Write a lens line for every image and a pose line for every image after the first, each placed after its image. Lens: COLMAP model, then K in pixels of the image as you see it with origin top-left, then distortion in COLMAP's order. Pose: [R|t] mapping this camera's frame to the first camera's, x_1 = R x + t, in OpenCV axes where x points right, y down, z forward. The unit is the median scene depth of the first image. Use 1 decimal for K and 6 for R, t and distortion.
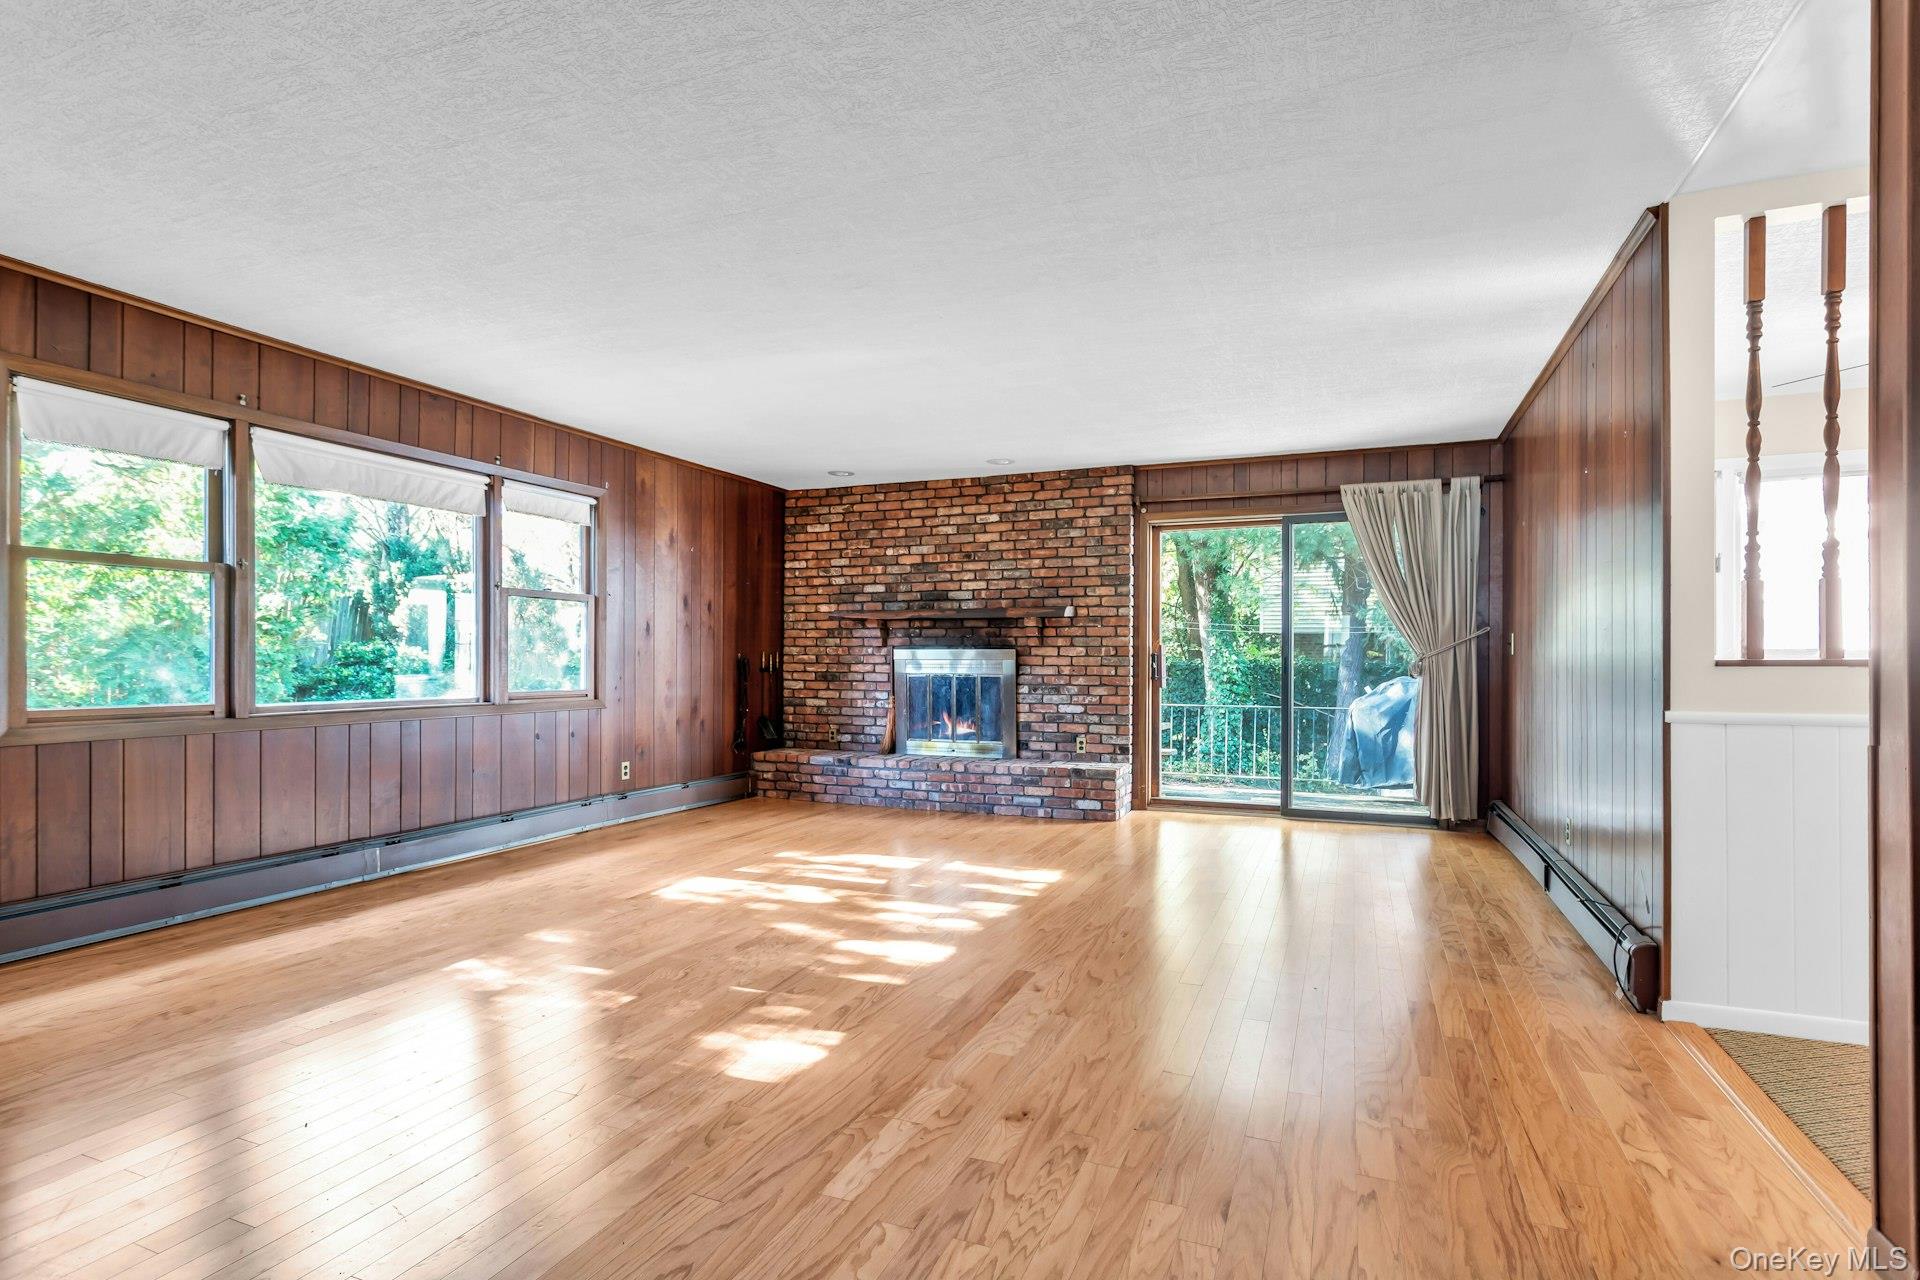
lens RADIAL K [[940.1, 0, 970.1], [0, 940.1, 643.7], [0, 0, 1]] dist [-0.001954, -0.000022]
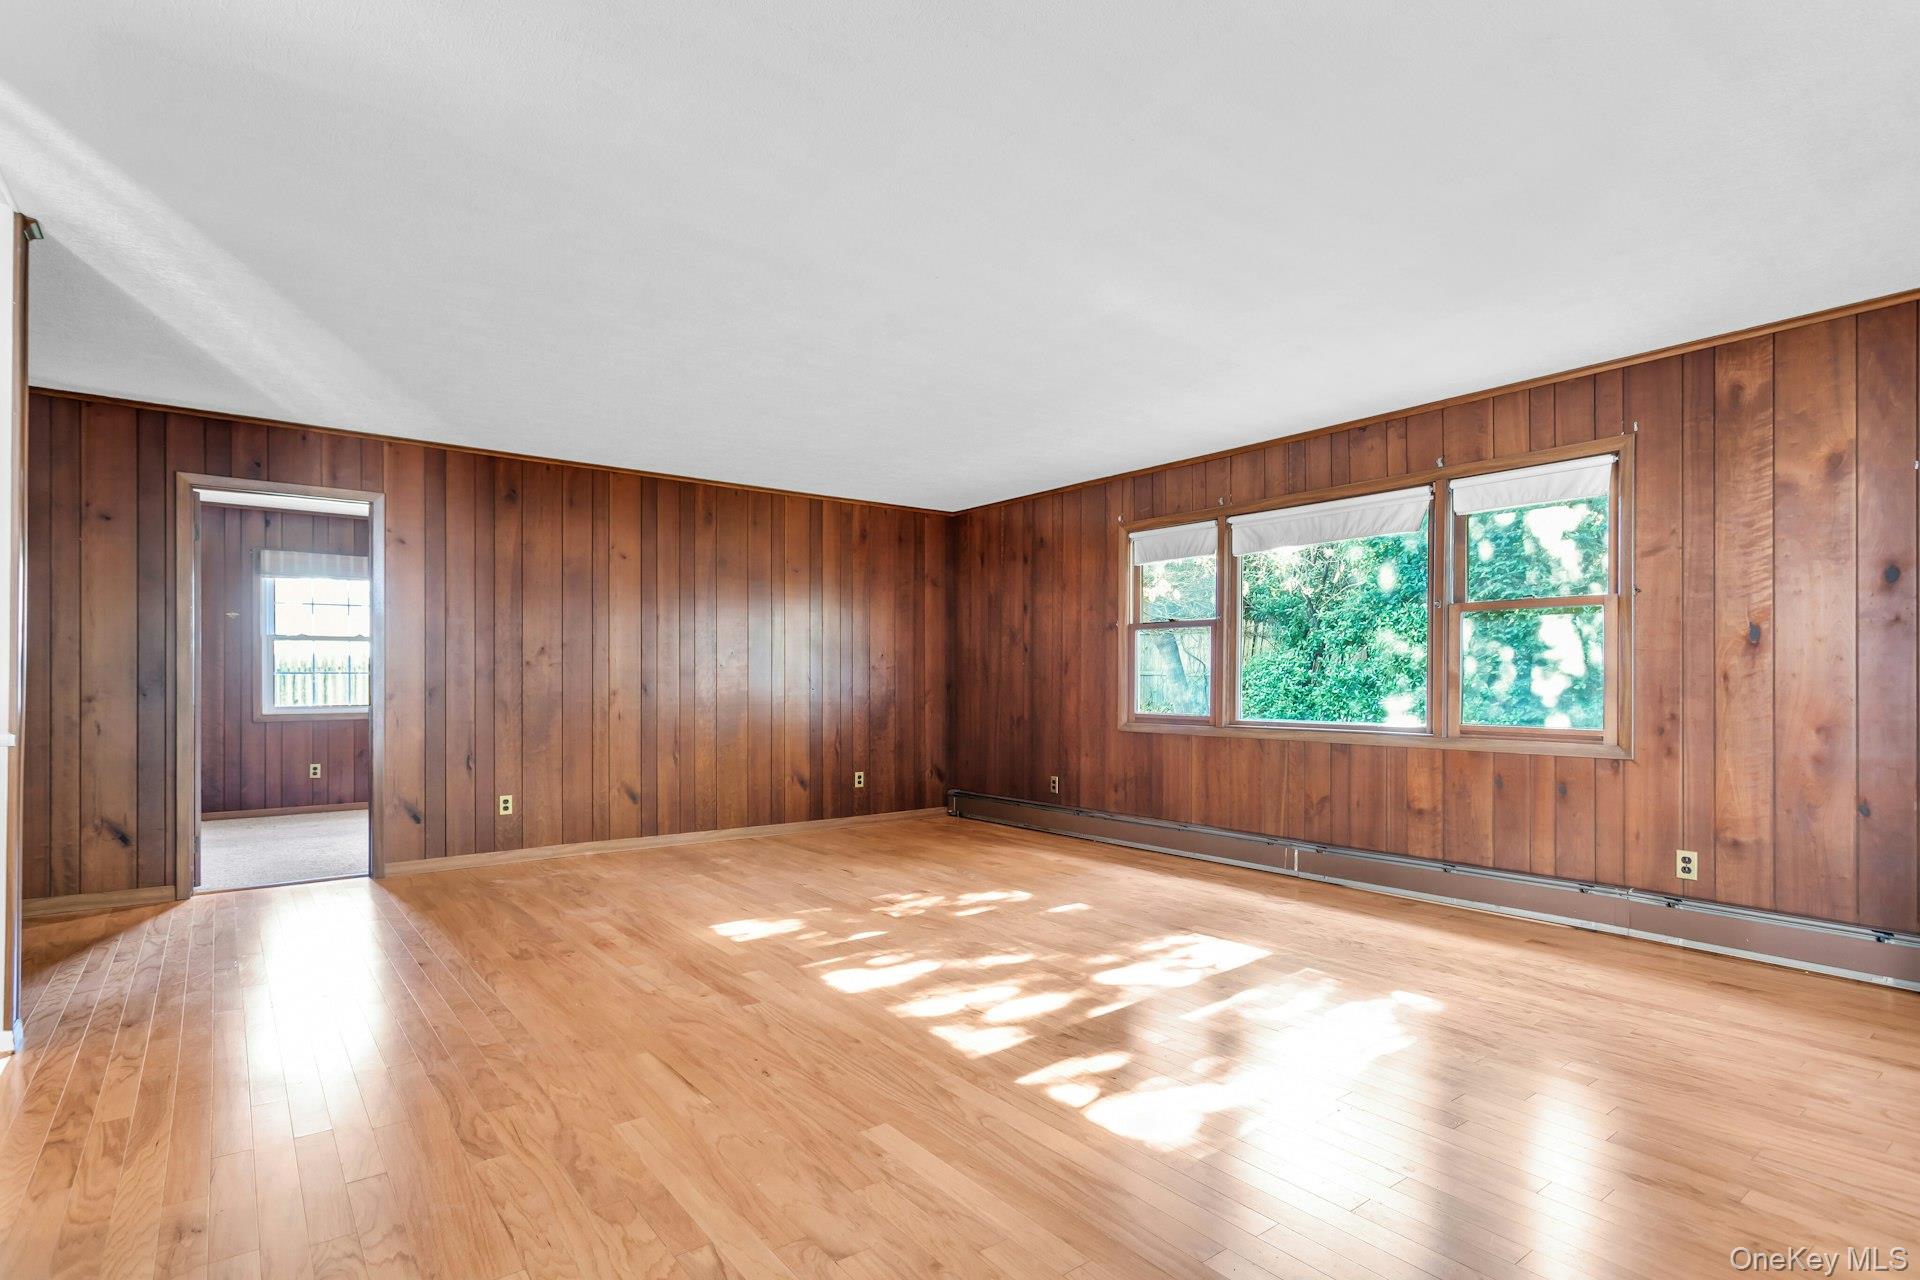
lens RADIAL K [[981.4, 0, 962.3], [0, 981.4, 682.2], [0, 0, 1]] dist [-0.002234, -0.000307]
pose [[-0.508189, -0.003336, -0.861239, 0.717156], [0.008795, 0.999920, -0.009063, 0.023619], [0.861201, -0.012181, -0.508119, 1.486728]]
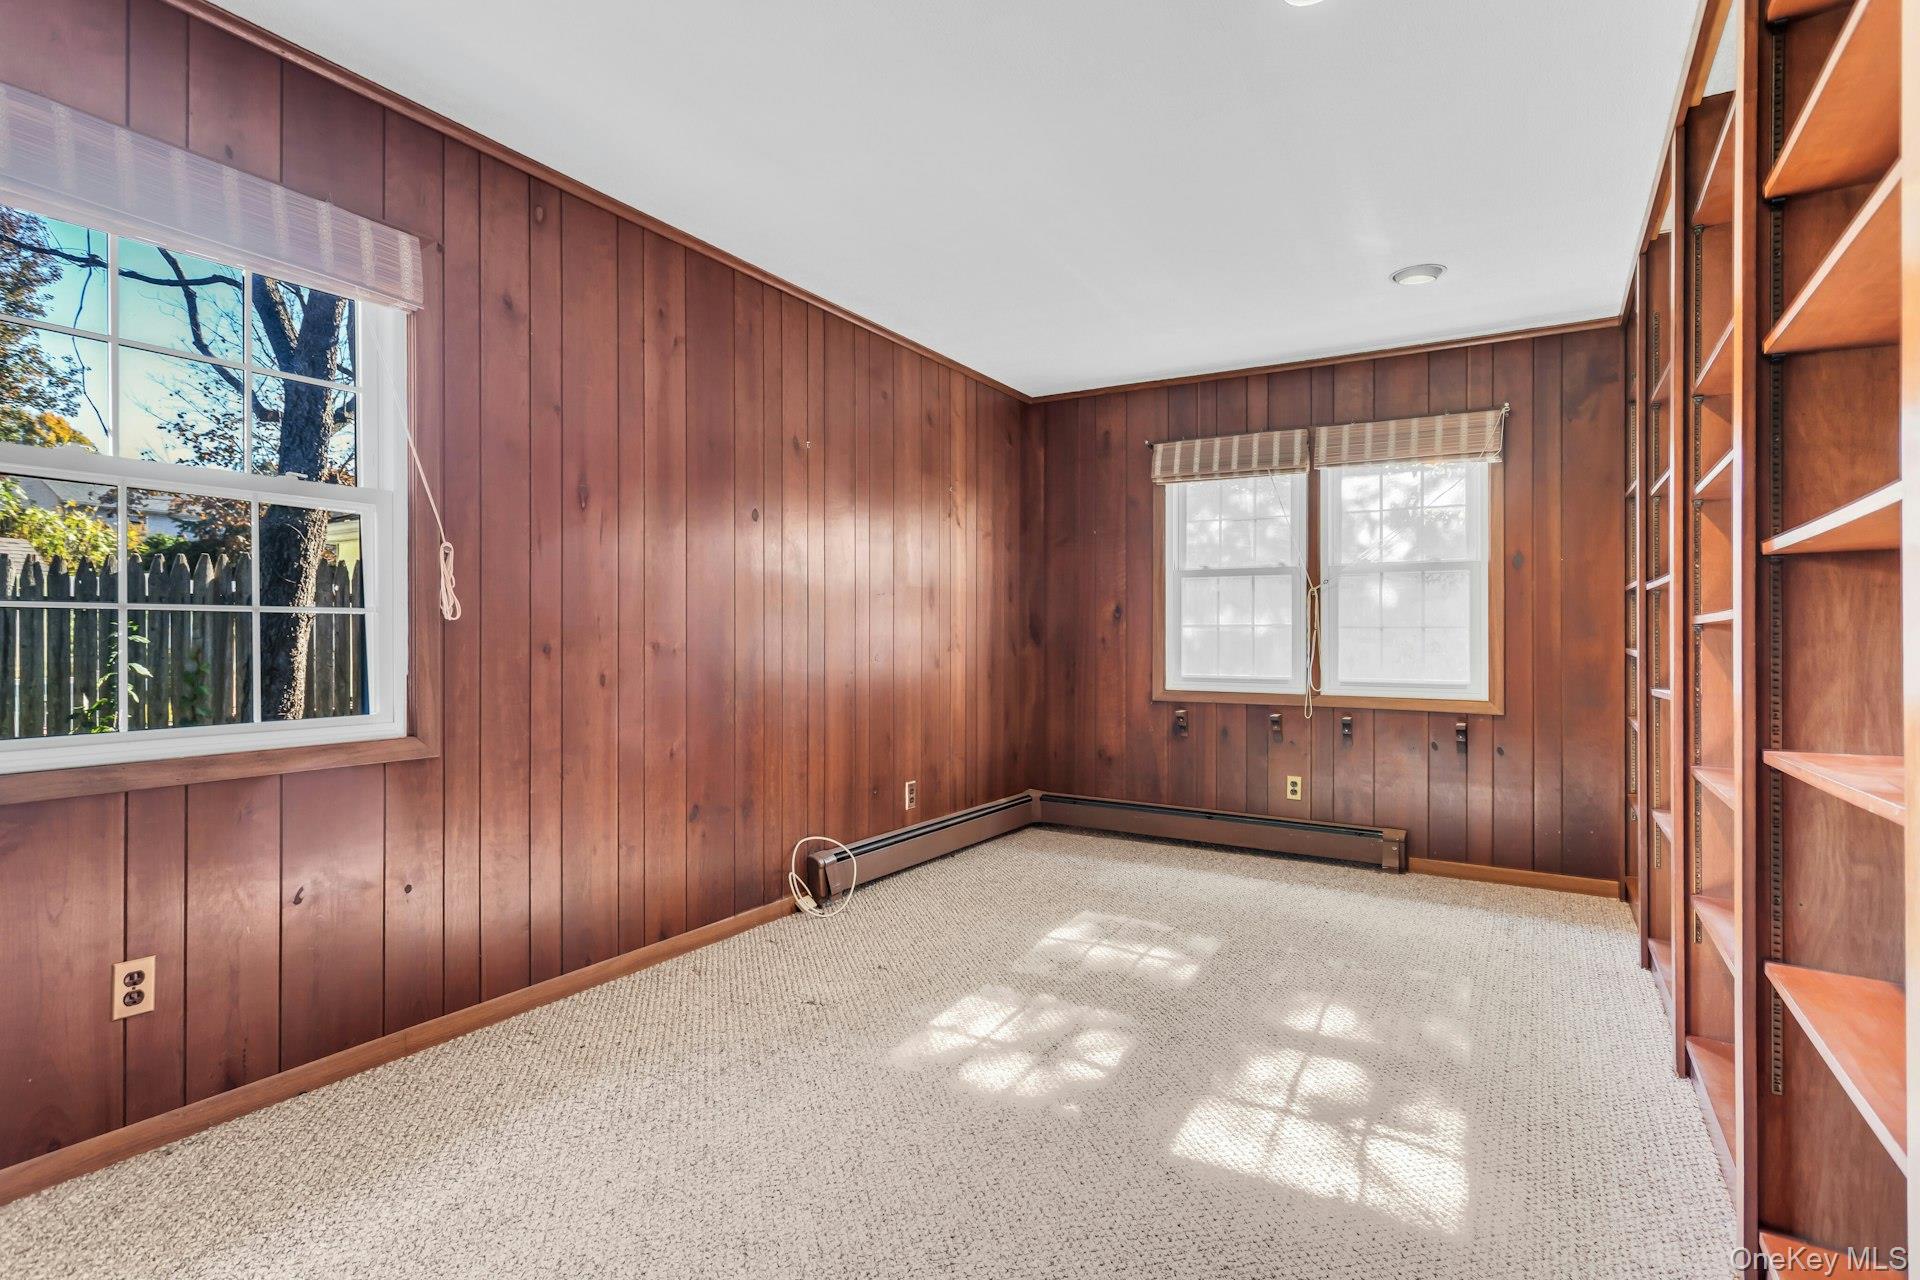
lens RADIAL K [[940.1, 0, 970.1], [0, 940.1, 643.7], [0, 0, 1]] dist [-0.001954, -0.000022]
pose [[-0.157507, 0.002025, -0.987516, 0.463533], [0.027377, 0.999622, -0.002316, 0.006818], [0.987138, -0.027400, -0.157503, 0.801342]]
